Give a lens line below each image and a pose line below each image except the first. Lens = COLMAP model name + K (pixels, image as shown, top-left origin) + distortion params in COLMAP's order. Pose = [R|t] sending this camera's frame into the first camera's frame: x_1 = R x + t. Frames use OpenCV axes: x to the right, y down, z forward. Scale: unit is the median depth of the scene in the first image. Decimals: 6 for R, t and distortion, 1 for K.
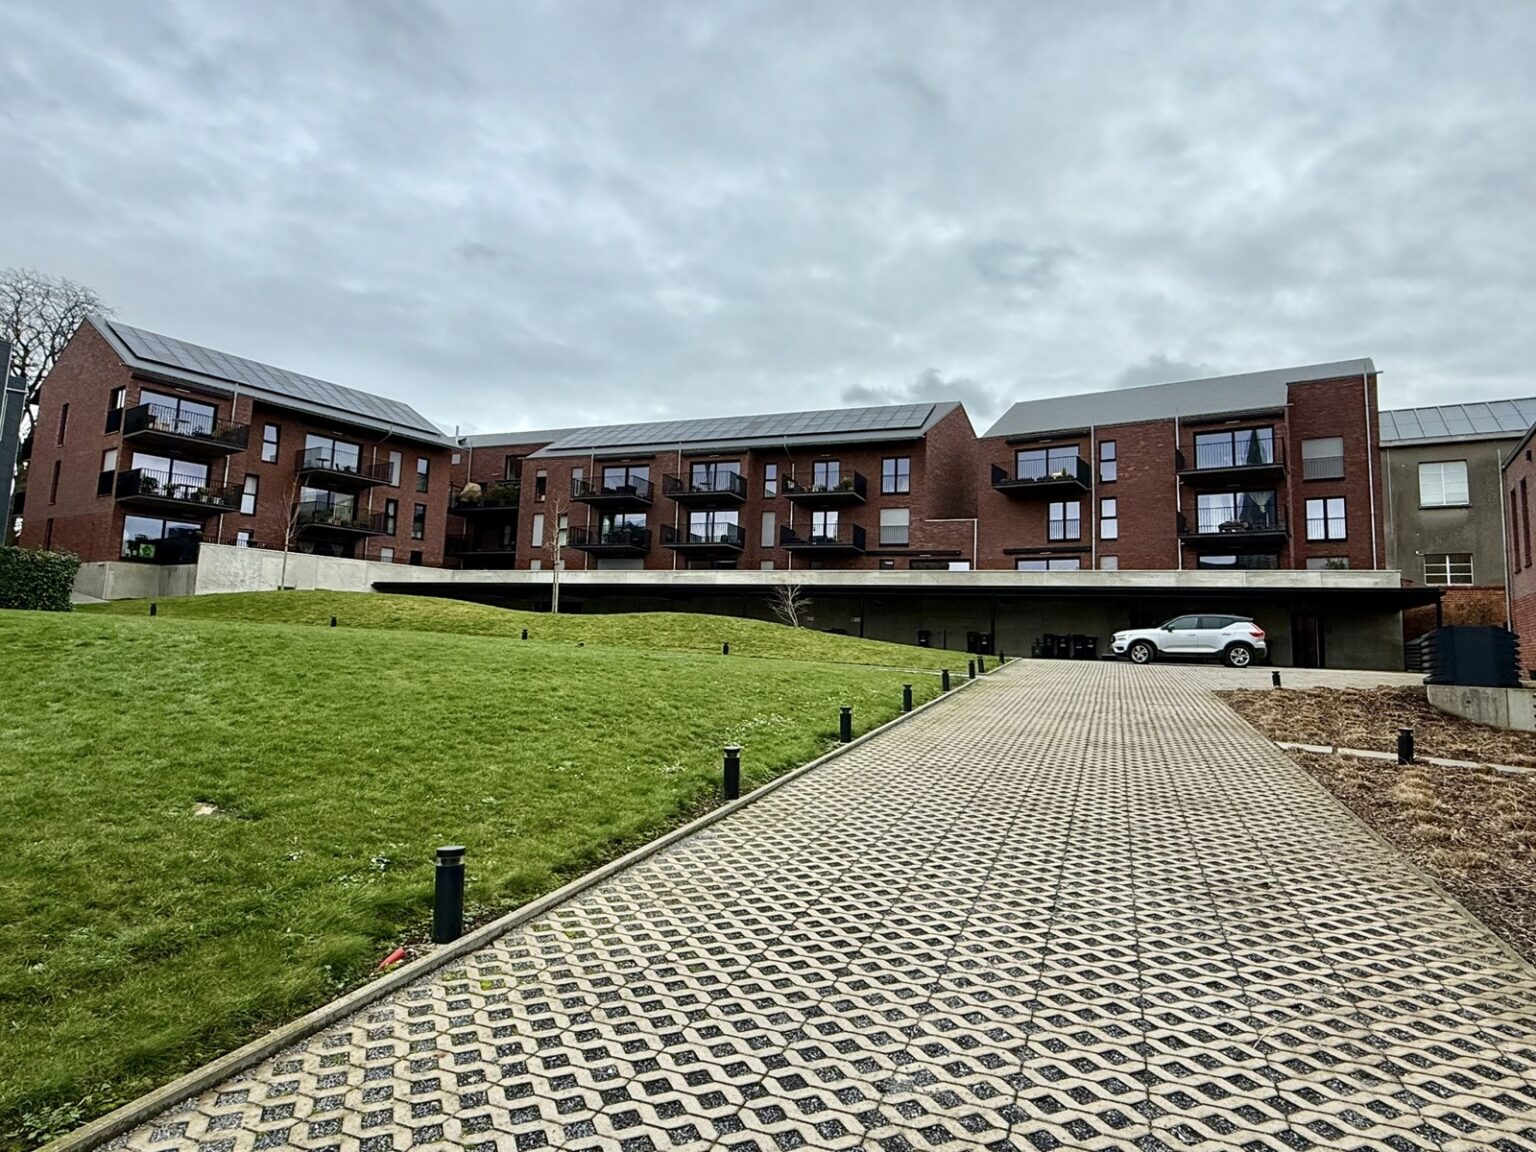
lens RADIAL K [[863.4, 0, 769.4], [0, 863.4, 547.2], [0, 0, 1]] dist [0.001736, 0.000202]
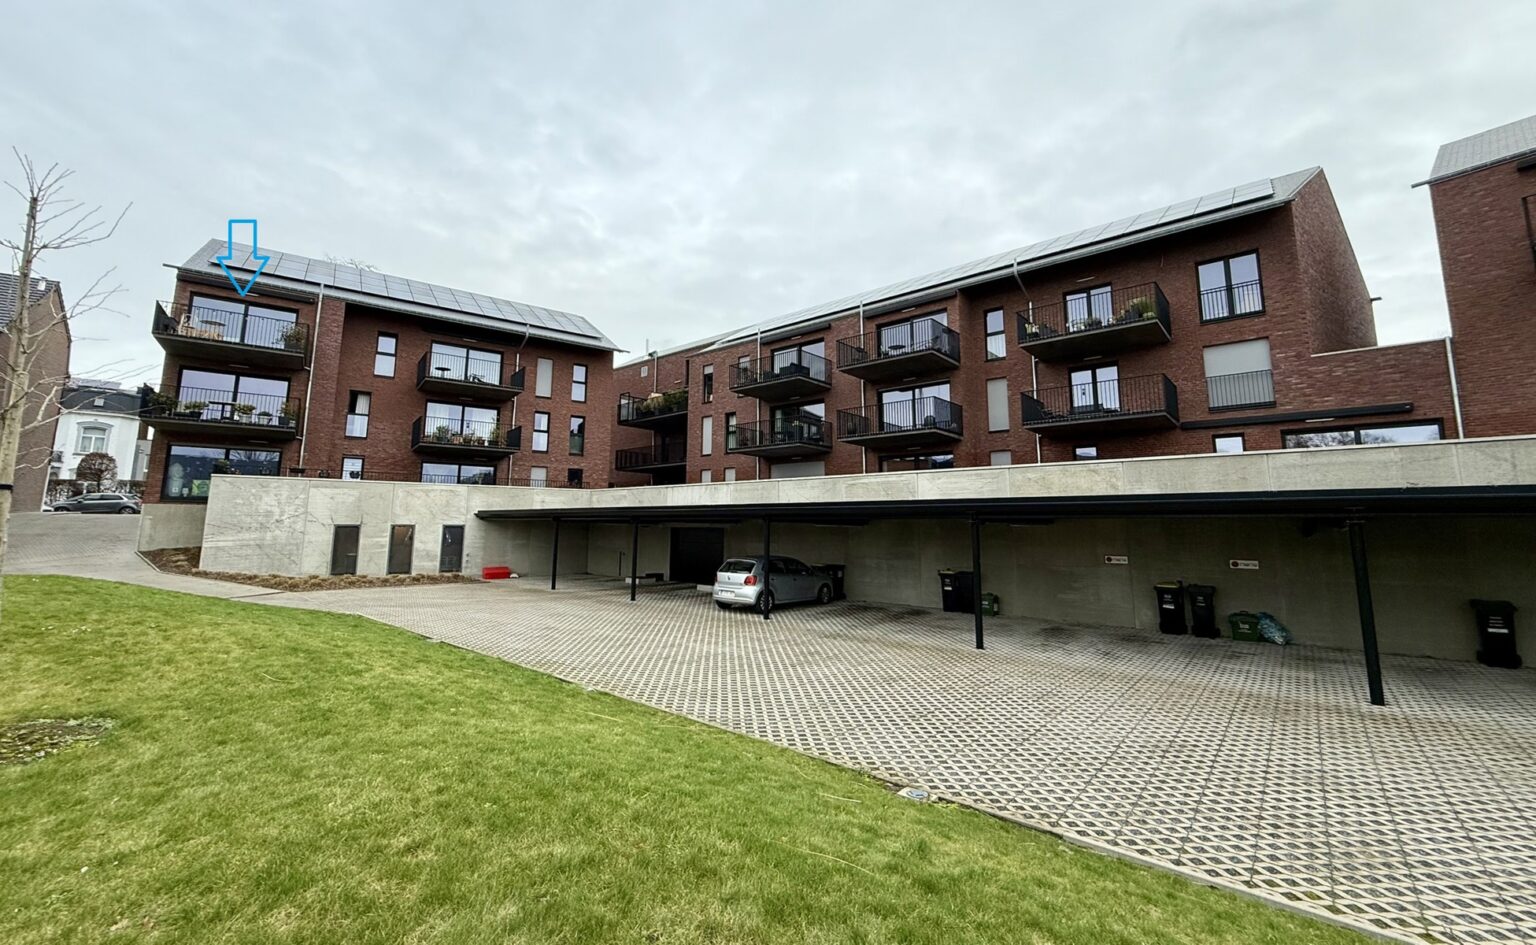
lens RADIAL K [[598.7, 0, 765.8], [0, 598.7, 452.1], [0, 0, 1]] dist [-0.017417, 0.000042]
pose [[0.939752, -0.068759, -0.334872, -0.019085], [0.066066, 0.997626, -0.019441, 0.013718], [0.335414, -0.003854, 0.942063, 0.530024]]
